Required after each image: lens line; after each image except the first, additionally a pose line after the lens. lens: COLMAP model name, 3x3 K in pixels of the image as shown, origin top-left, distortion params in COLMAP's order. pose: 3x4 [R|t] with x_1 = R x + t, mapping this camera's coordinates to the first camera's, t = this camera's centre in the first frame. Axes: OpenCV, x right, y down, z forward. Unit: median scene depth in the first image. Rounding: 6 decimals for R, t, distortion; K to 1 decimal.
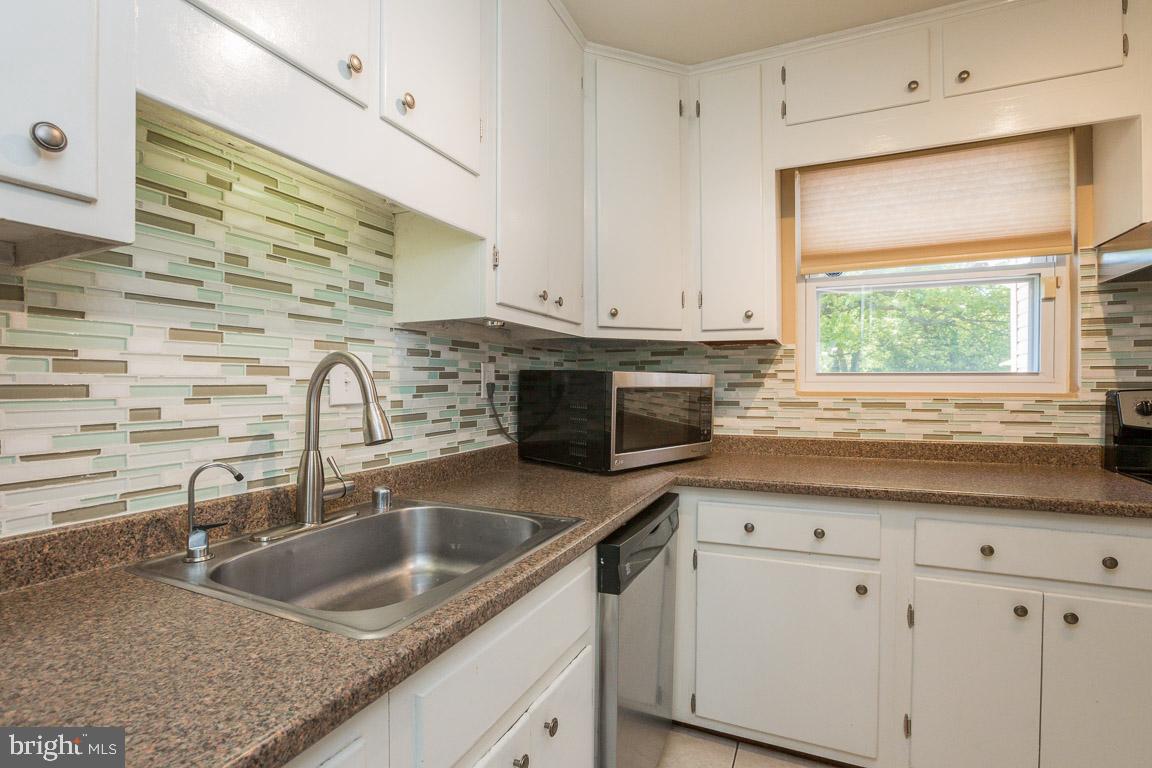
lens RADIAL K [[526.6, 0, 549.7], [0, 526.6, 381.9], [0, 0, 1]] dist [-0.046643, 0.014652]
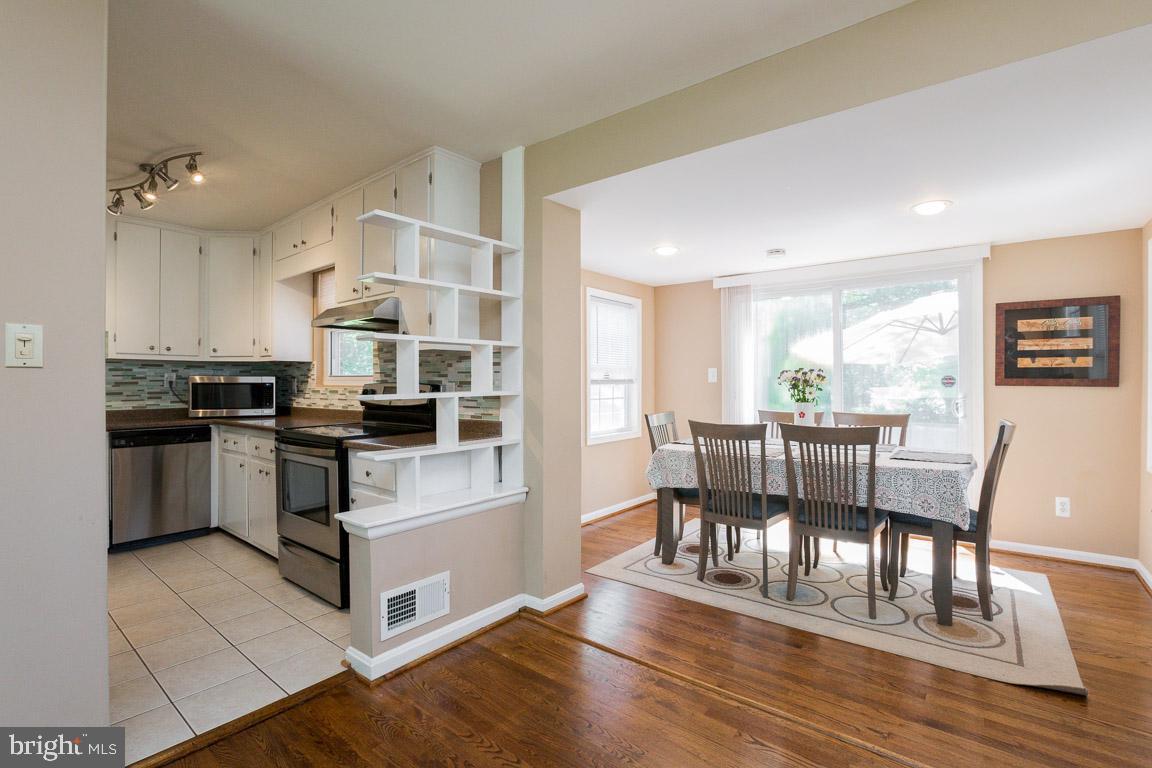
lens RADIAL K [[526.6, 0, 575.8], [0, 526.6, 382.9], [0, 0, 1]] dist [-0.046643, 0.014652]
pose [[0.969231, -0.000938, -0.246153, 2.442505], [0.001827, 0.999993, 0.003383, 0.006768], [0.246148, -0.003728, 0.969225, -0.881309]]
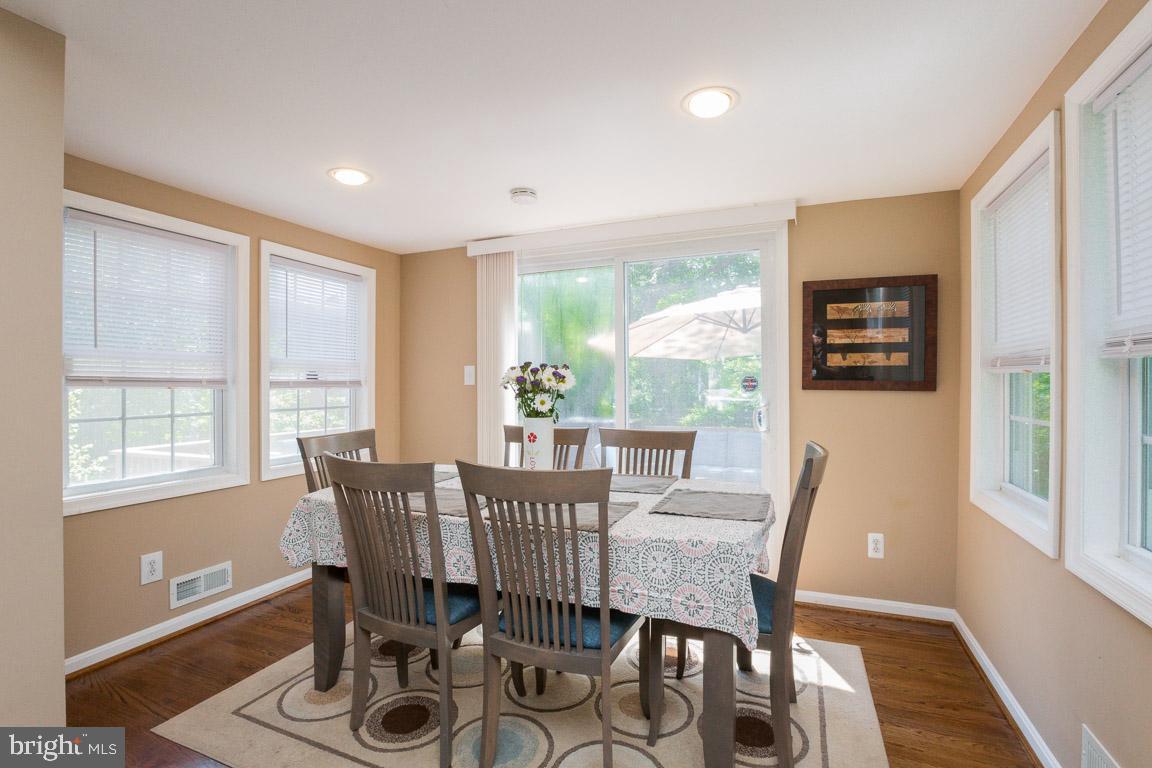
lens RADIAL K [[526.6, 0, 582.3], [0, 526.6, 386.1], [0, 0, 1]] dist [-0.046643, 0.014652]
pose [[0.999476, -0.001032, 0.032365, 2.854418], [0.000840, 0.999982, 0.005934, 0.006957], [-0.032371, -0.005903, 0.999458, -0.021598]]
